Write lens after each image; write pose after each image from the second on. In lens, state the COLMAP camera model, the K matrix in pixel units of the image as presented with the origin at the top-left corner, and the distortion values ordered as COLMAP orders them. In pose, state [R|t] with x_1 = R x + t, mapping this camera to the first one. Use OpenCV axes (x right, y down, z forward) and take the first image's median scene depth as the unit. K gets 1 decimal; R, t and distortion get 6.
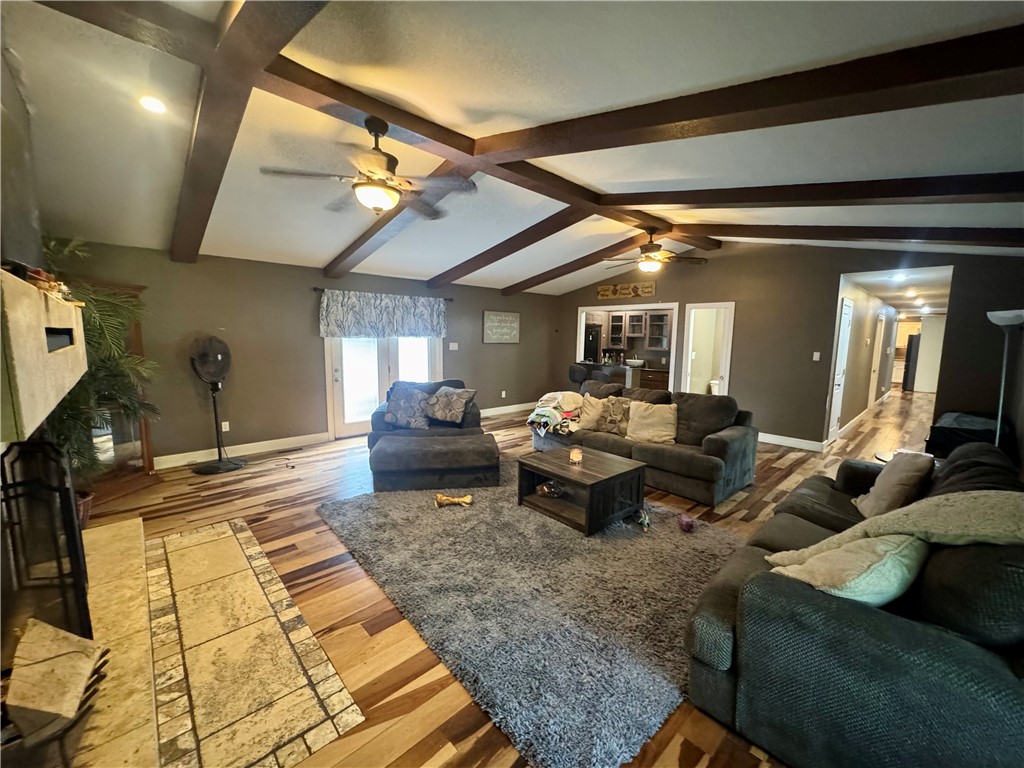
lens RADIAL K [[410.4, 0, 514.8], [0, 410.4, 383.7], [0, 0, 1]] dist [-0.003084, 0.000039]
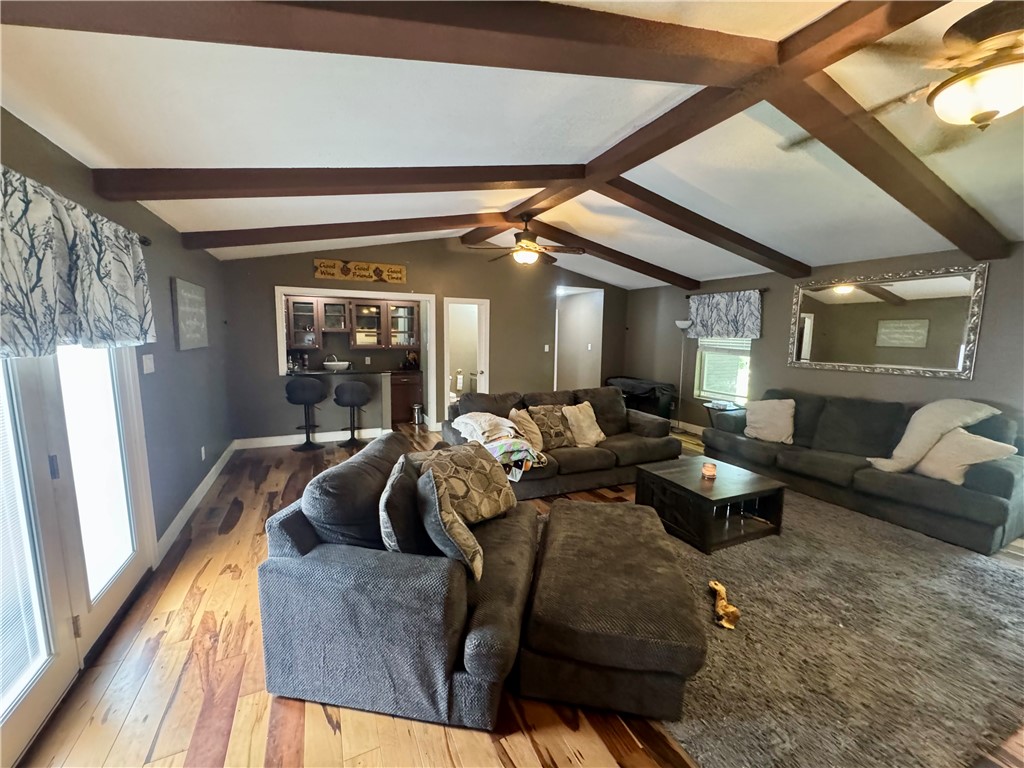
lens RADIAL K [[410.4, 0, 514.8], [0, 410.4, 383.7], [0, 0, 1]] dist [-0.003084, 0.000039]
pose [[0.308635, -0.126447, 0.942738, -0.452387], [0.101199, 0.989864, 0.099638, -0.083438], [-0.945782, 0.064653, 0.318303, 0.607763]]
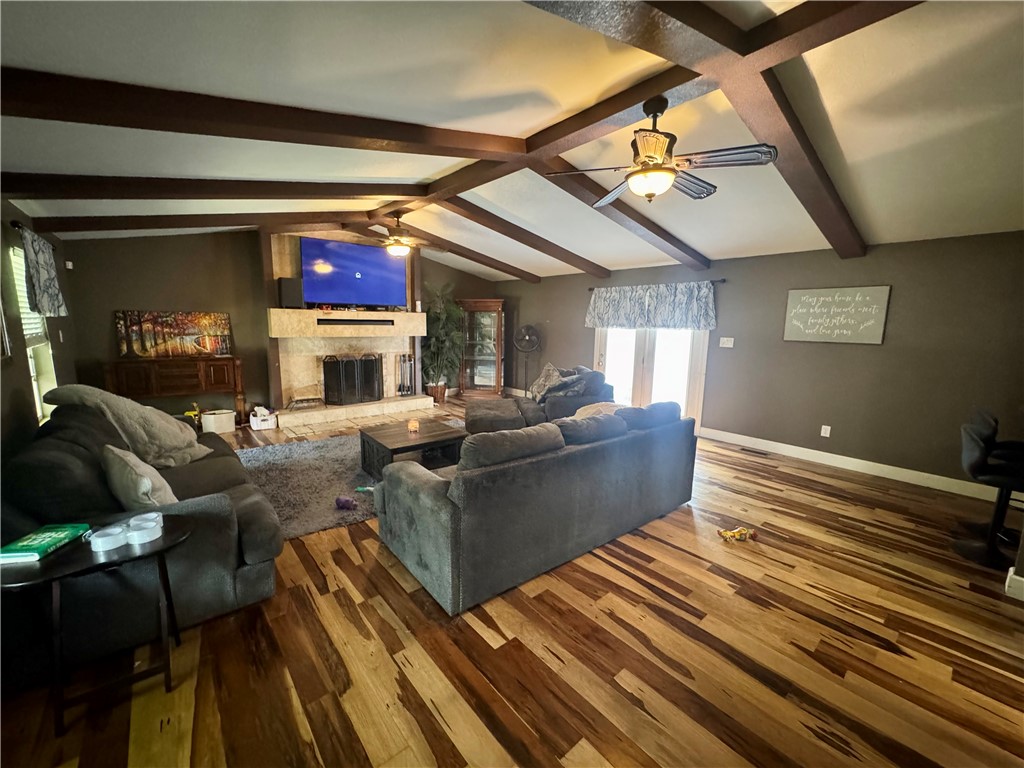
lens RADIAL K [[410.4, 0, 514.8], [0, 410.4, 383.7], [0, 0, 1]] dist [-0.003084, 0.000039]
pose [[-0.043777, 0.141789, -0.988928, 0.697891], [-0.131587, 0.980435, 0.146397, -0.083583], [0.990338, 0.136539, -0.024263, 0.710021]]
